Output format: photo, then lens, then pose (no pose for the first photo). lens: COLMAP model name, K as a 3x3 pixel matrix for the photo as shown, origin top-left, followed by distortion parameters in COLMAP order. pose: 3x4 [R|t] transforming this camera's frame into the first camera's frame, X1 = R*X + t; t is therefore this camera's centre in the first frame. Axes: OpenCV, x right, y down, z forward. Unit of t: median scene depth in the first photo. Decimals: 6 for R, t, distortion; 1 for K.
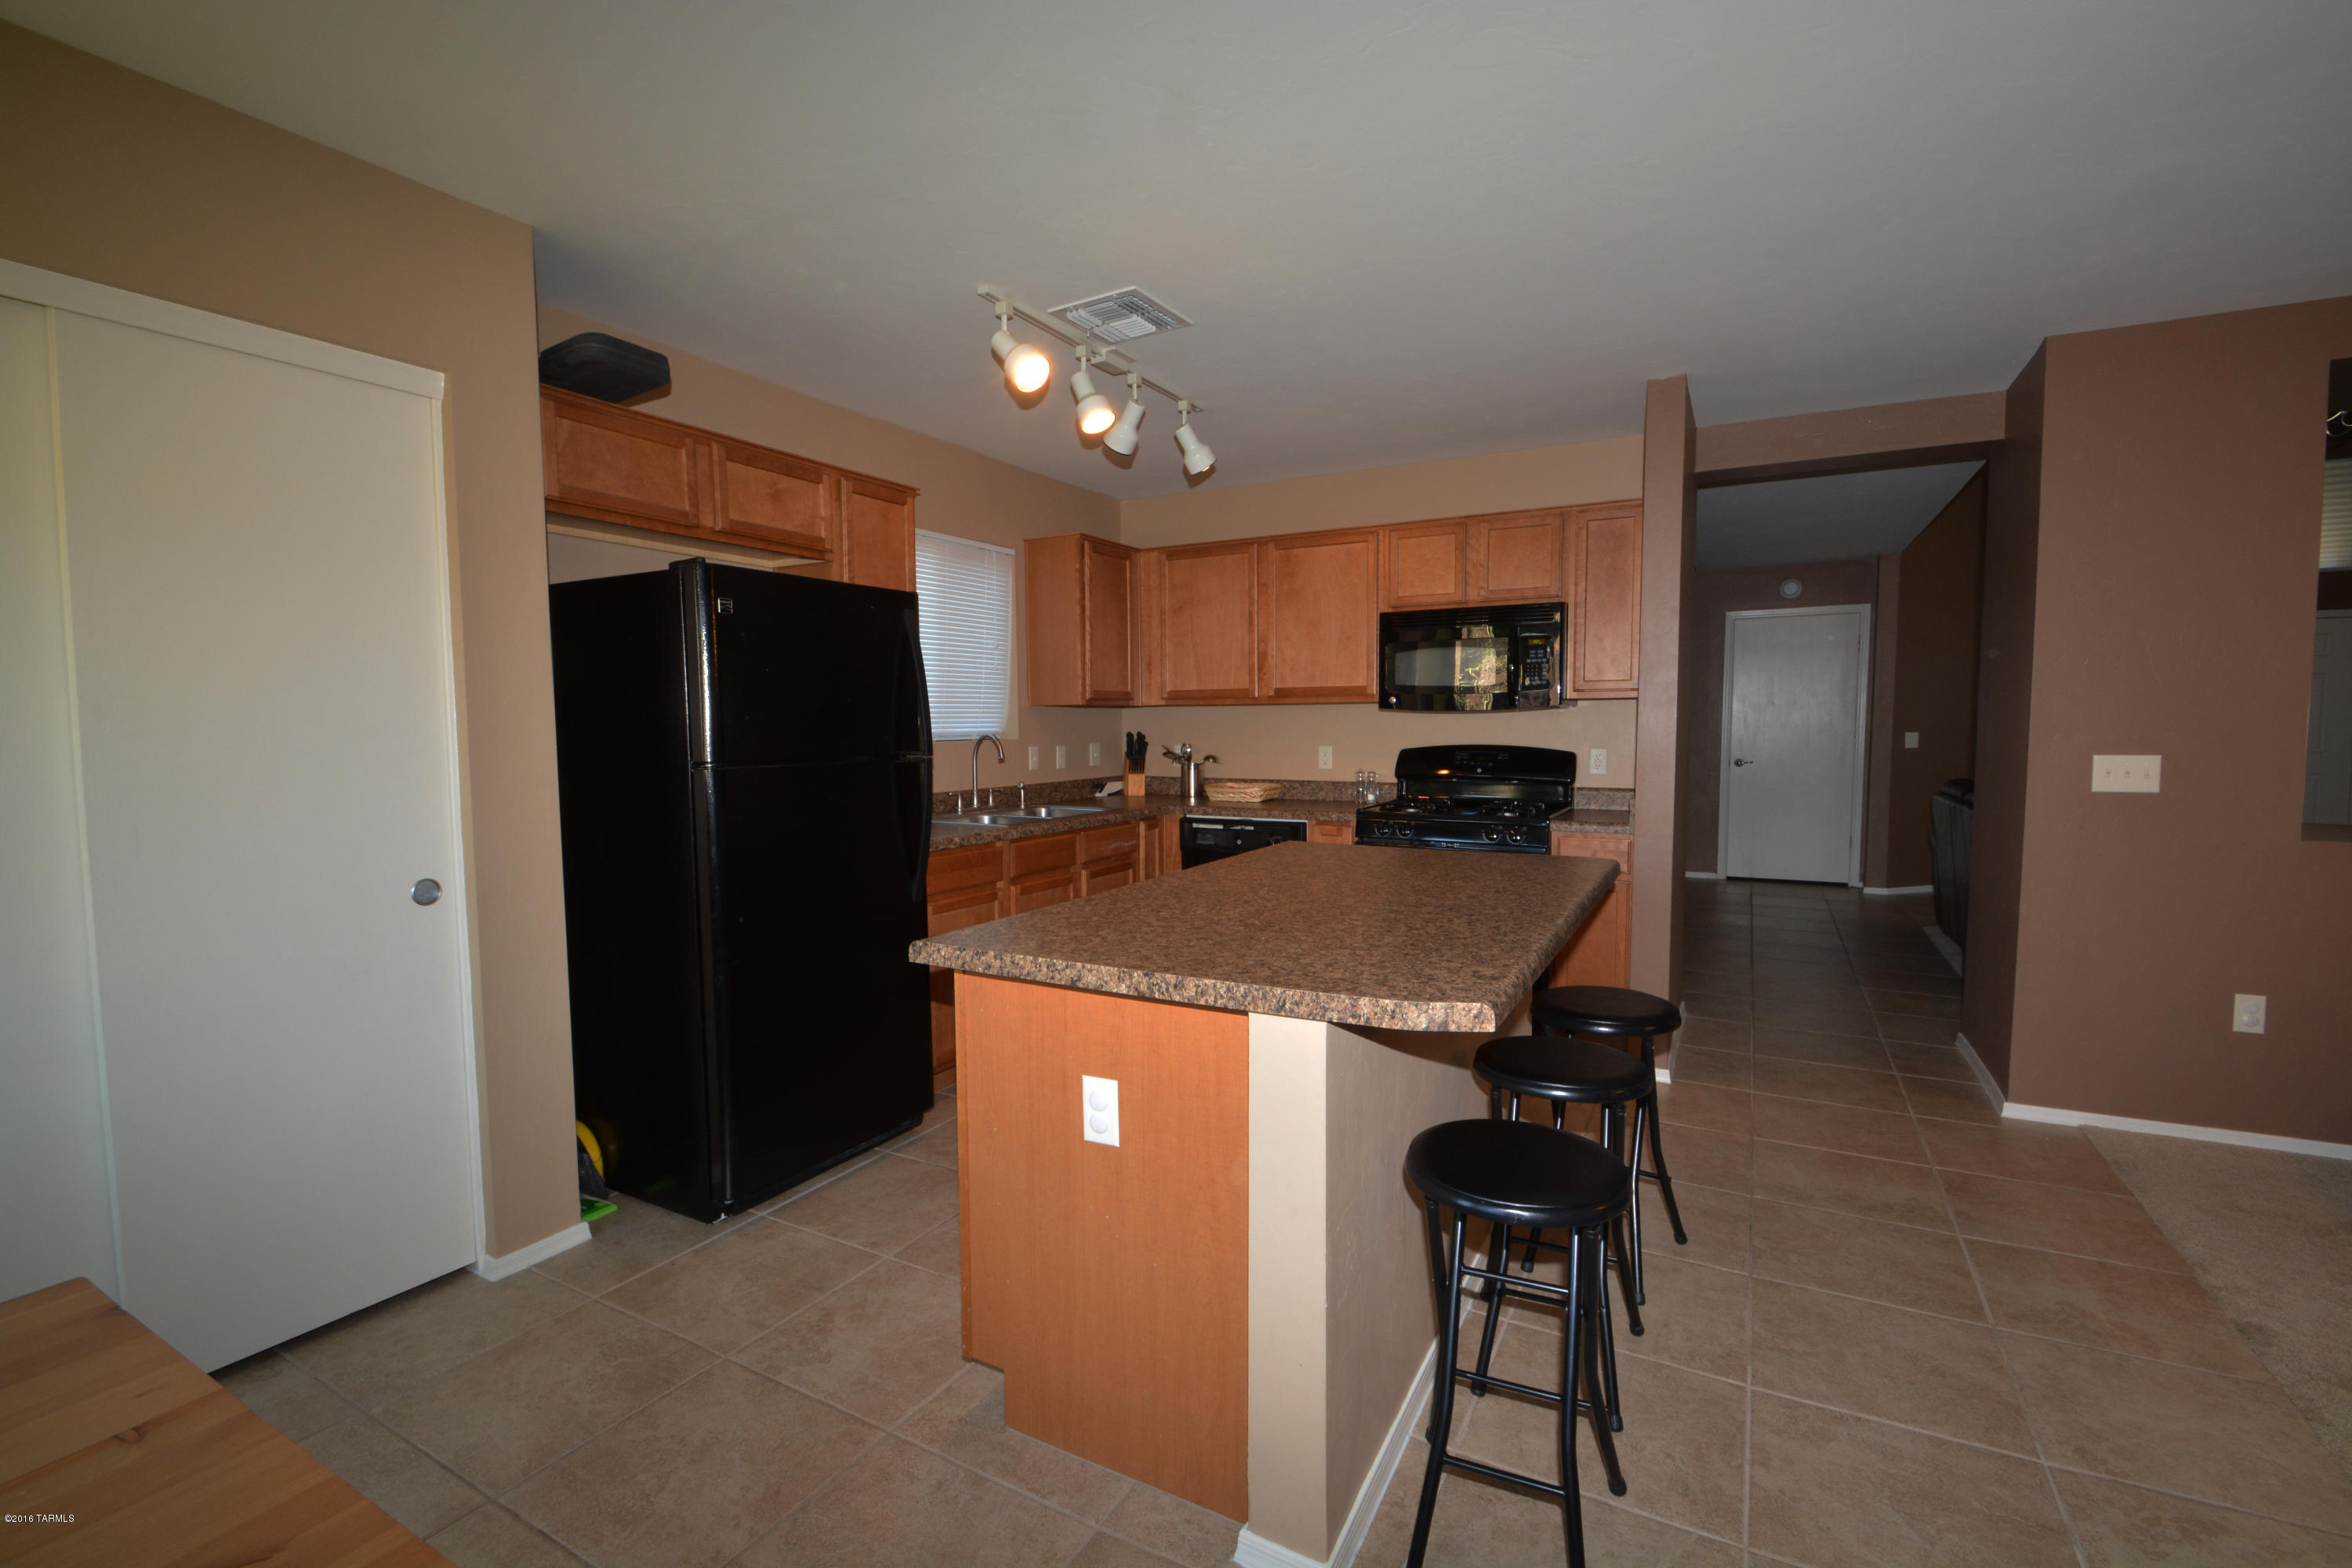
lens RADIAL K [[1025.4, 0, 1164.4], [0, 1025.4, 801.5], [0, 0, 1]] dist [0.002652, -0.010618]
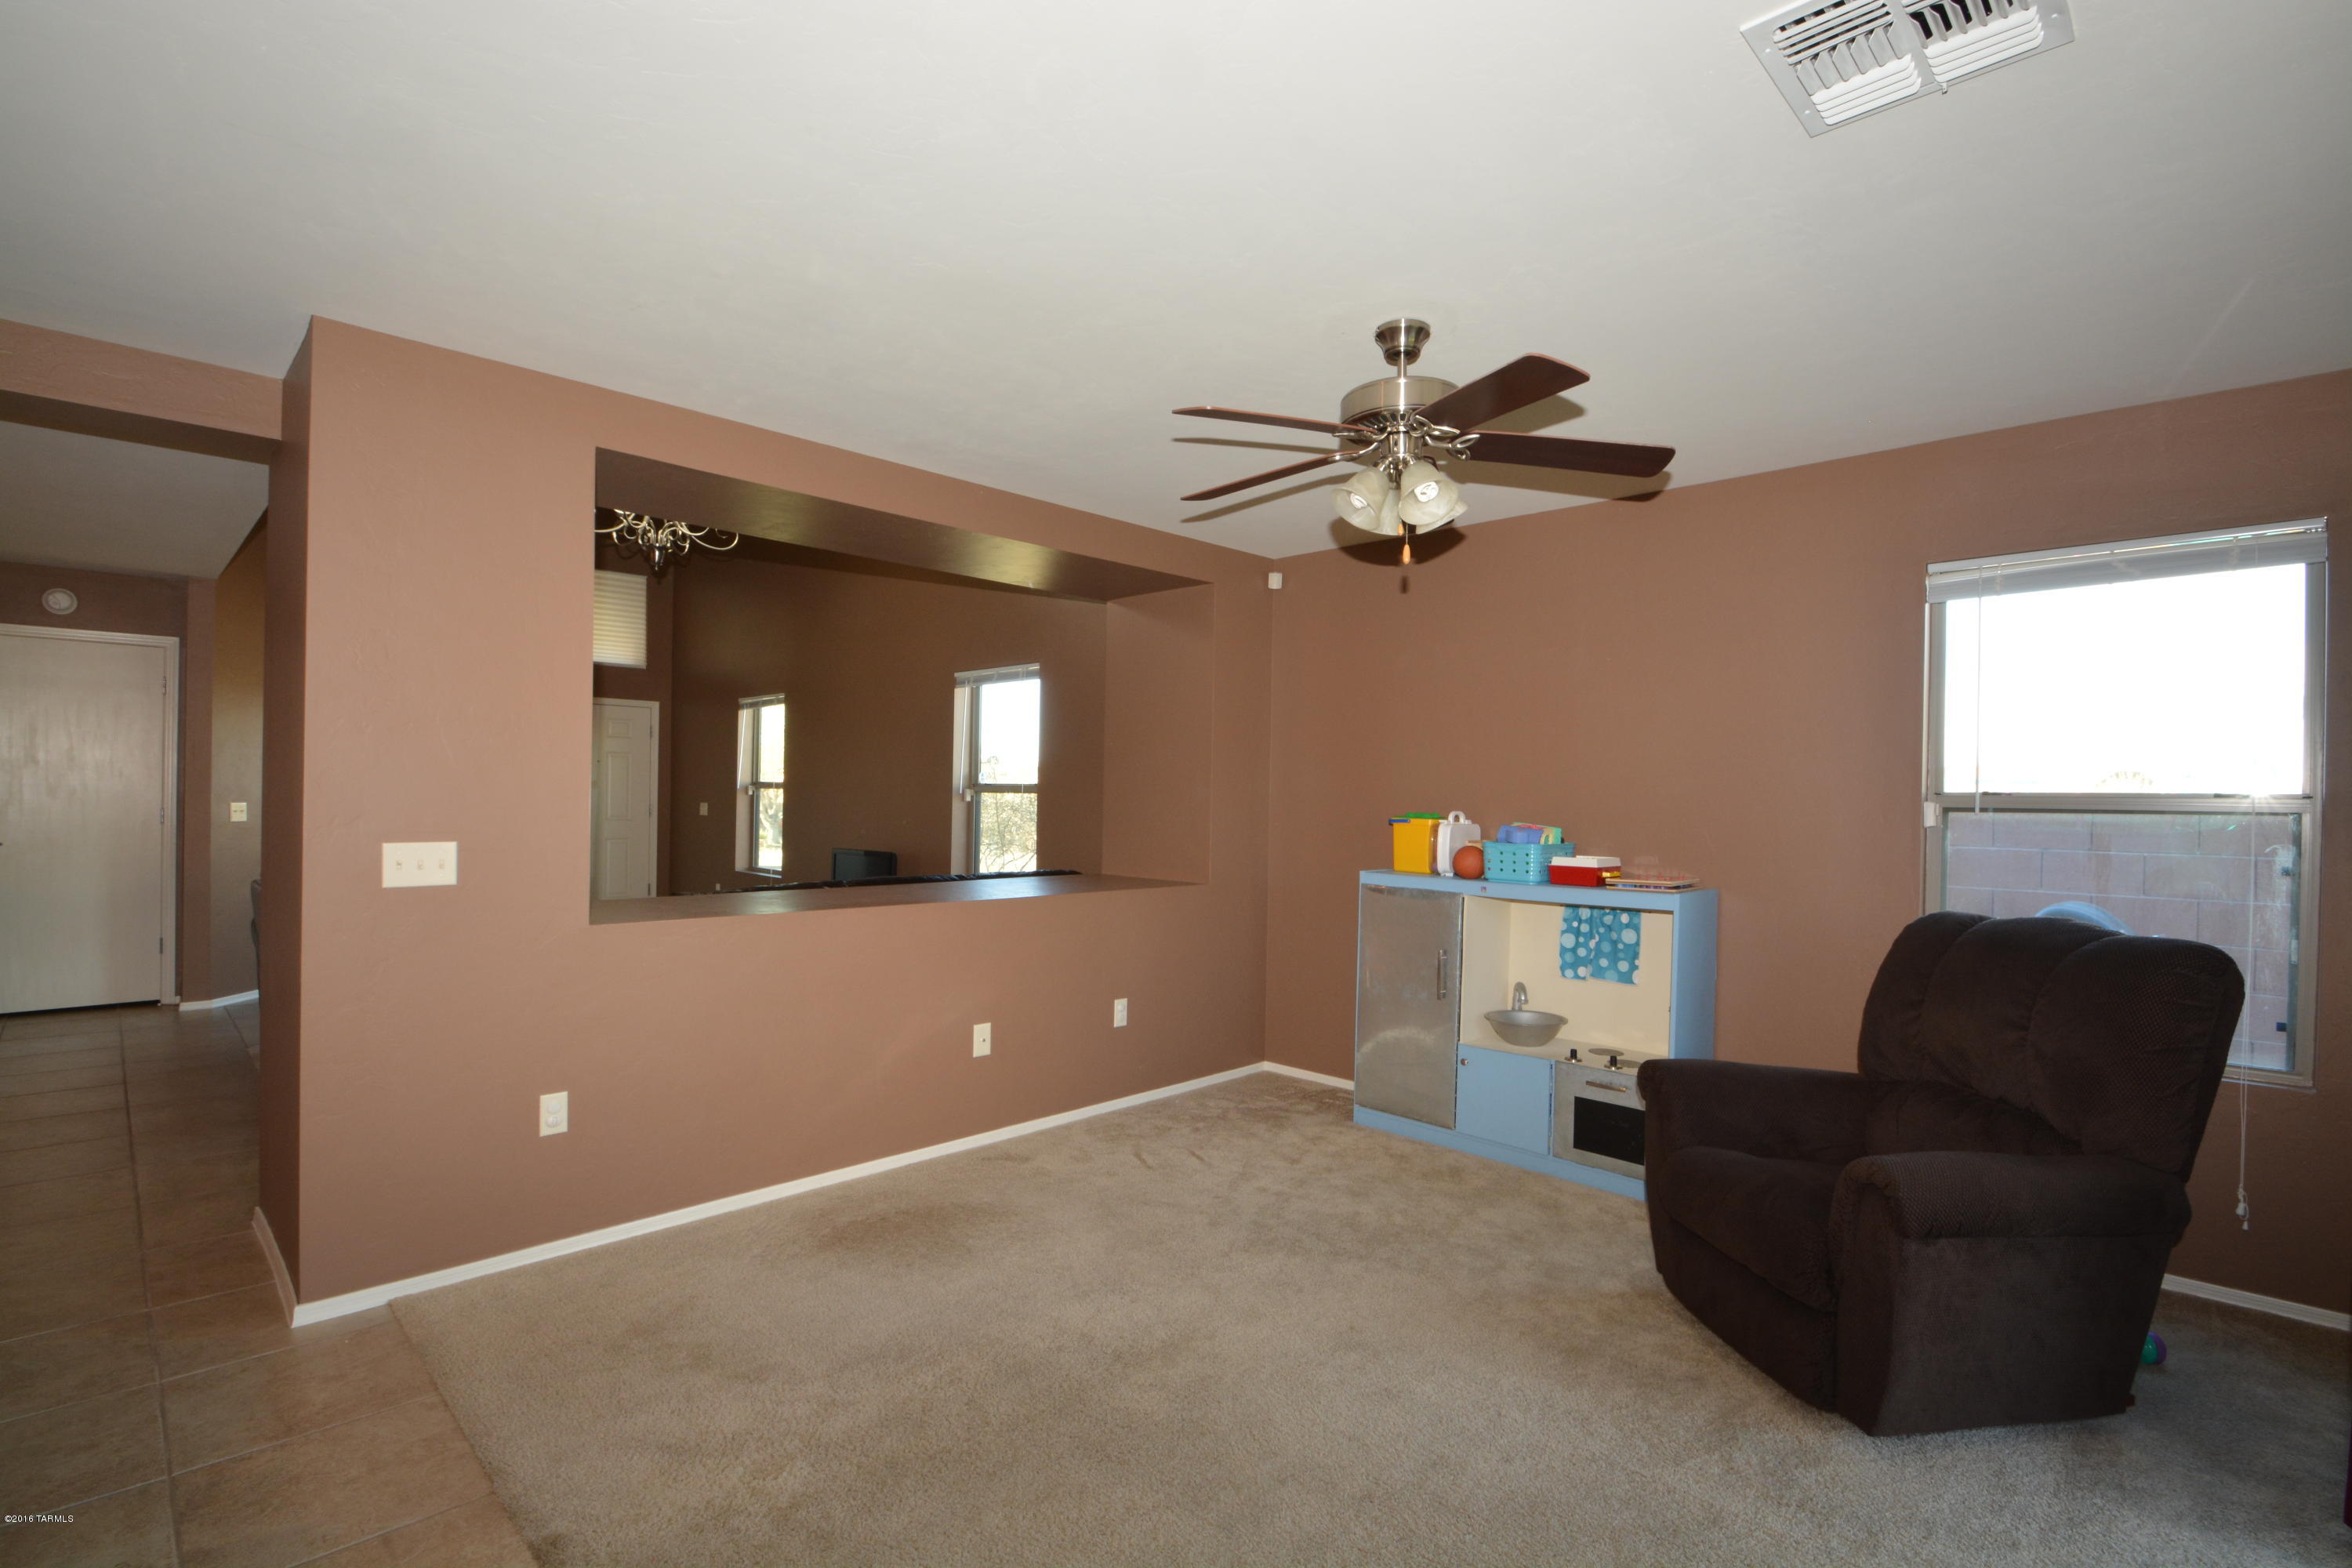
lens RADIAL K [[1116.6, 0, 1152.6], [0, 1116.6, 782.2], [0, 0, 1]] dist [-0.001921, -0.000973]
pose [[0.281076, 0.019555, 0.959486, 0.190741], [0.055473, 0.997790, -0.036587, -0.023557], [-0.958081, 0.063509, 0.279370, 0.131629]]
